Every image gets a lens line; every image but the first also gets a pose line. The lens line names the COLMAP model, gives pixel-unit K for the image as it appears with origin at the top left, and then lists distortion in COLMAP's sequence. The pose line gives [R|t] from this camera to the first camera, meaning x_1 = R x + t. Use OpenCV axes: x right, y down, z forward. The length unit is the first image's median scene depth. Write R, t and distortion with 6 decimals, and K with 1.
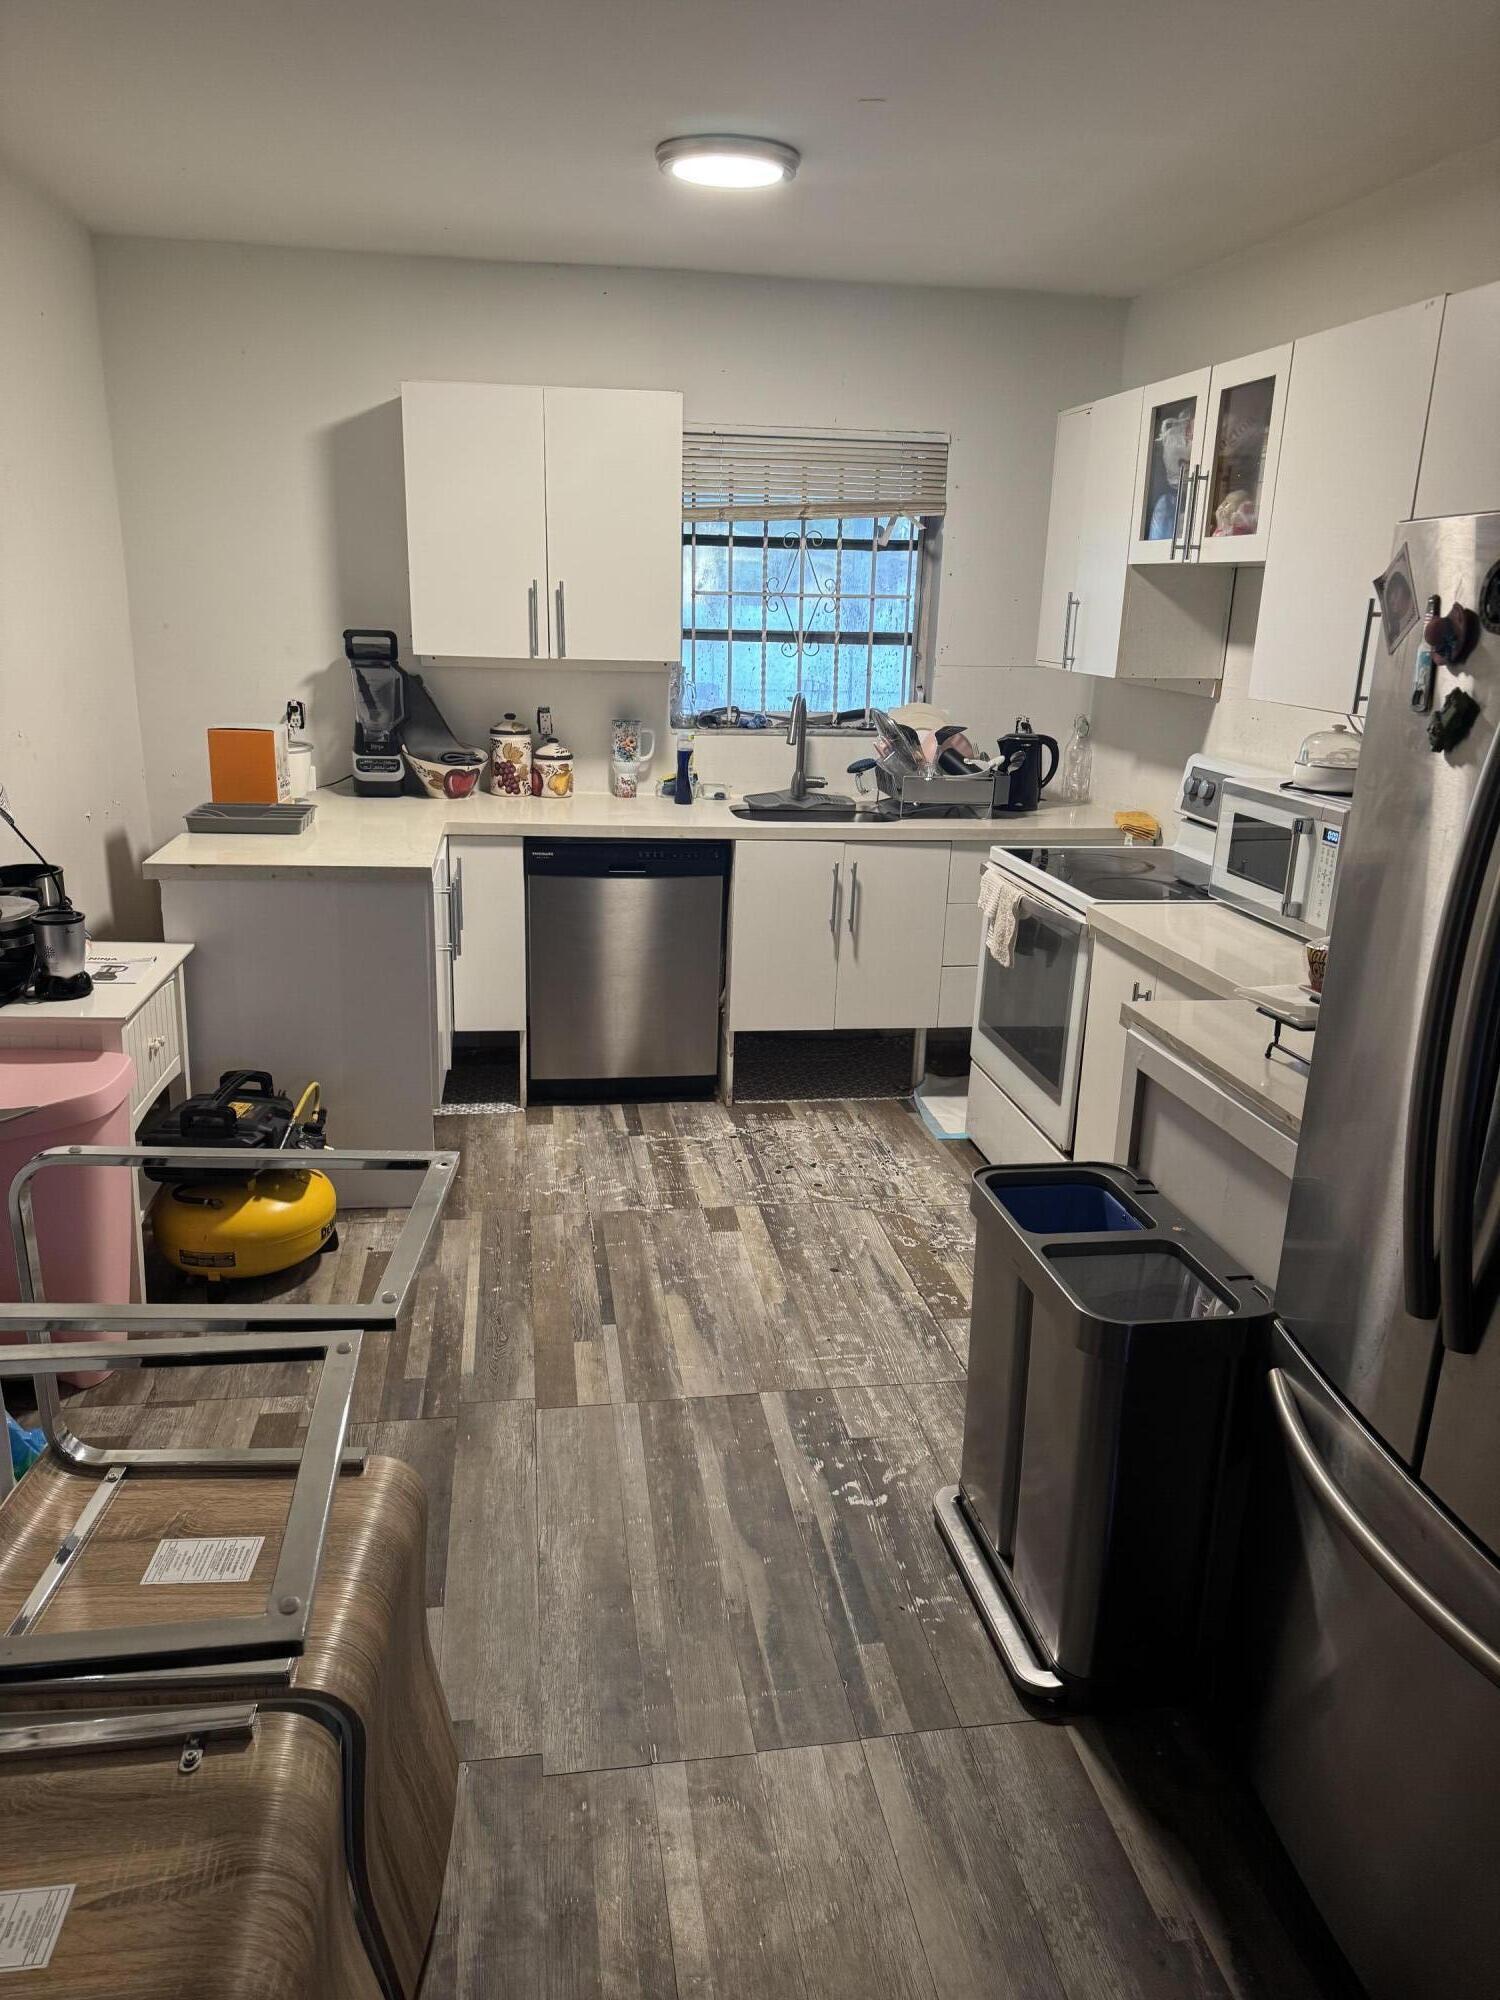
lens RADIAL K [[1427.1, 0, 750.2], [0, 1427.1, 1001.4], [0, 0, 1]] dist [0.069964, -0.011022]
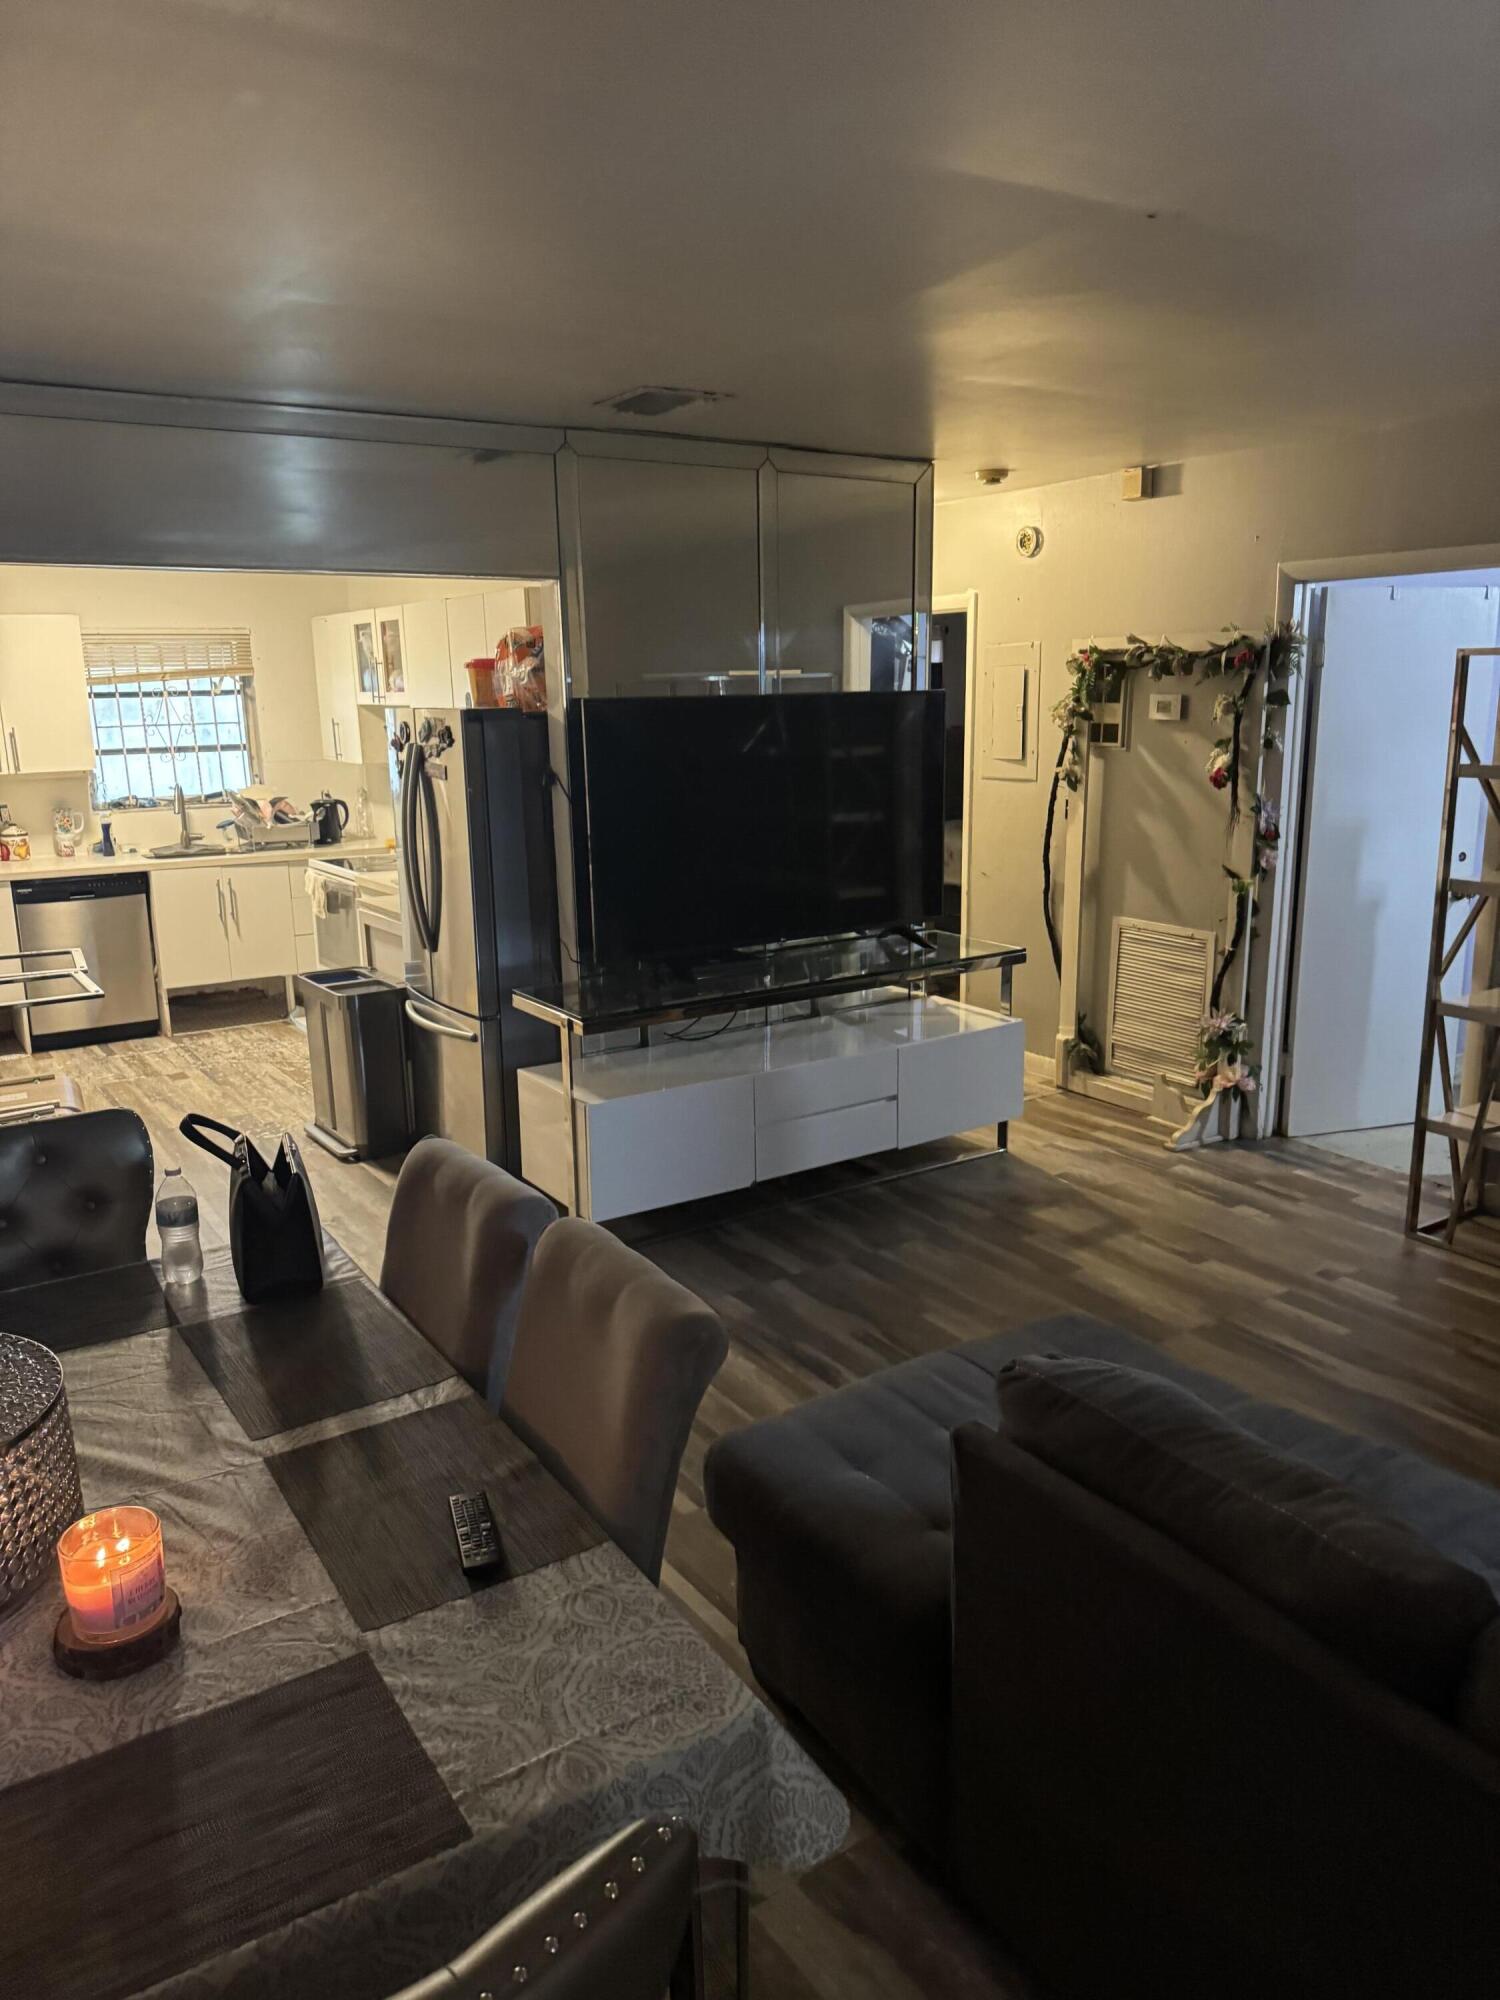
lens RADIAL K [[1427.1, 0, 744.5], [0, 1427.1, 994.5], [0, 0, 1]] dist [0.069964, -0.011022]
pose [[0.910954, -0.135164, 0.389736, -0.052067], [0.159968, 0.986612, -0.031737, 0.181650], [-0.380228, 0.091256, 0.920380, -0.757412]]
